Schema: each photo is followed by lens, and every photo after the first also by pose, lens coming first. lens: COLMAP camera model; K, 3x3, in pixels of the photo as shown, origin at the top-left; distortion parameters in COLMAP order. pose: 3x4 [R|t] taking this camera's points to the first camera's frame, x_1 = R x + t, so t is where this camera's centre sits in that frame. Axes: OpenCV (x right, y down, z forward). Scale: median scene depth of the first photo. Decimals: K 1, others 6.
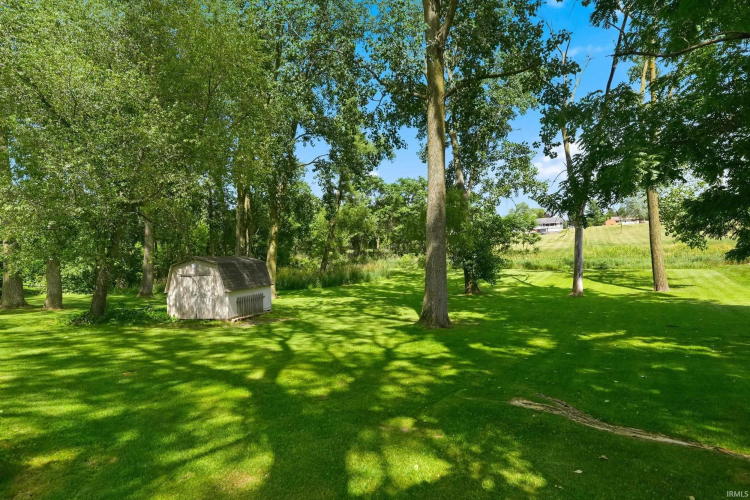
lens RADIAL K [[334.3, 0, 371.7], [0, 334.3, 256.9], [0, 0, 1]] dist [0.005596, 0.000401]
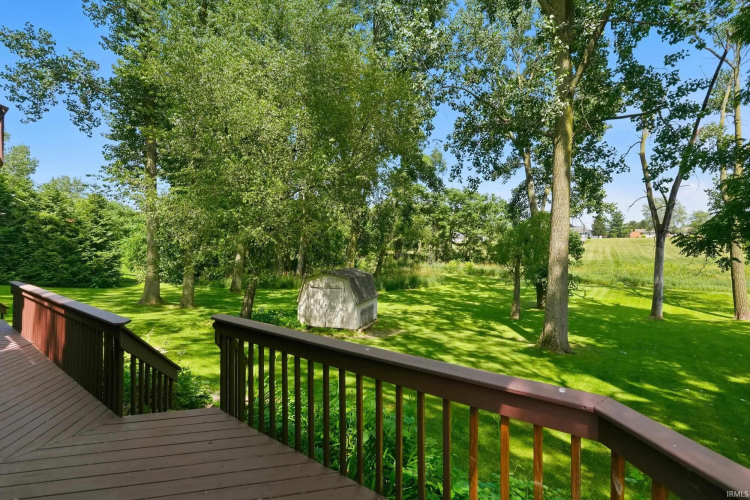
lens RADIAL K [[308.5, 0, 376.6], [0, 308.5, 251.6], [0, 0, 1]] dist [0.001757, 0.000249]
pose [[0.997650, 0.045243, -0.051456, -0.133112], [-0.045562, 0.998949, -0.005038, -0.029364], [0.051174, 0.007371, 0.998663, -0.006557]]
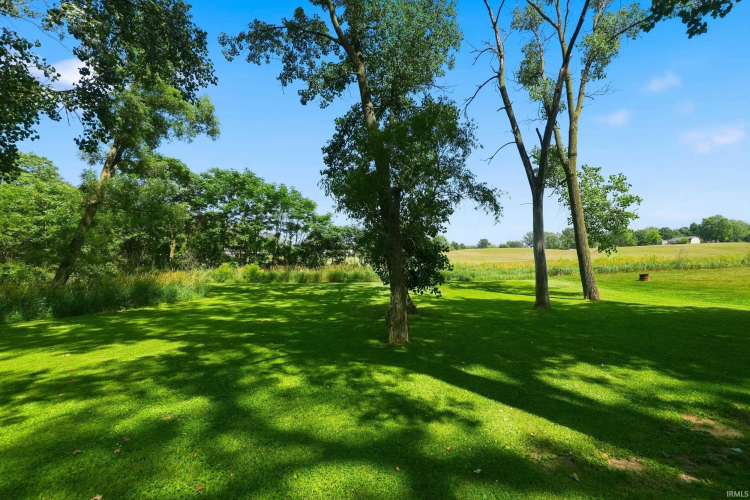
lens RADIAL K [[308.5, 0, 374.1], [0, 308.5, 247.1], [0, 0, 1]] dist [0.001757, 0.000249]
pose [[0.801507, 0.072552, 0.593568, -0.055858], [-0.011341, 0.994278, -0.106216, 0.034728], [-0.597878, 0.078401, 0.797744, 0.398194]]
